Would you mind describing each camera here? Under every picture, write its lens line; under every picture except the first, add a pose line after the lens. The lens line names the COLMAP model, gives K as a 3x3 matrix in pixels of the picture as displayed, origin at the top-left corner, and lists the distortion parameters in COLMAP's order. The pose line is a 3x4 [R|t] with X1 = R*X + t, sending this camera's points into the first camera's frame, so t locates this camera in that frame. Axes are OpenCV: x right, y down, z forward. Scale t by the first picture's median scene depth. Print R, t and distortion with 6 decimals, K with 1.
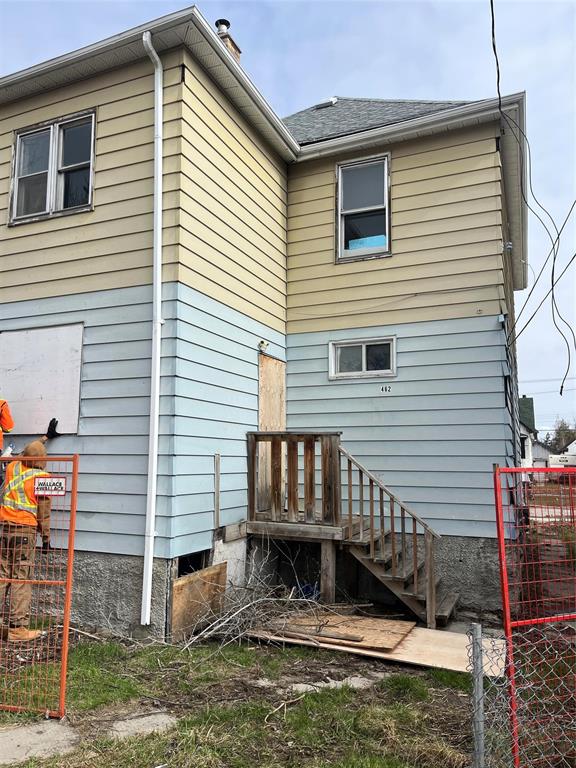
lens RADIAL K [[582.1, 0, 283.3], [0, 582.1, 387.6], [0, 0, 1]] dist [0.046089, -0.047726]
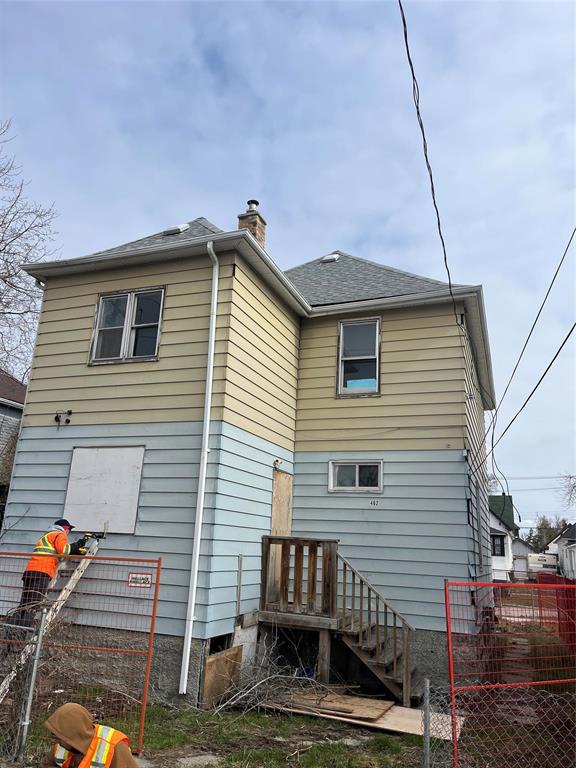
lens RADIAL K [[582.1, 0, 290.1], [0, 582.1, 382.7], [0, 0, 1]] dist [0.046089, -0.047726]
pose [[0.998277, 0.049768, 0.031081, -0.061006], [-0.044620, 0.987878, -0.148684, -0.065643], [-0.038104, 0.147041, 0.988396, -0.293250]]
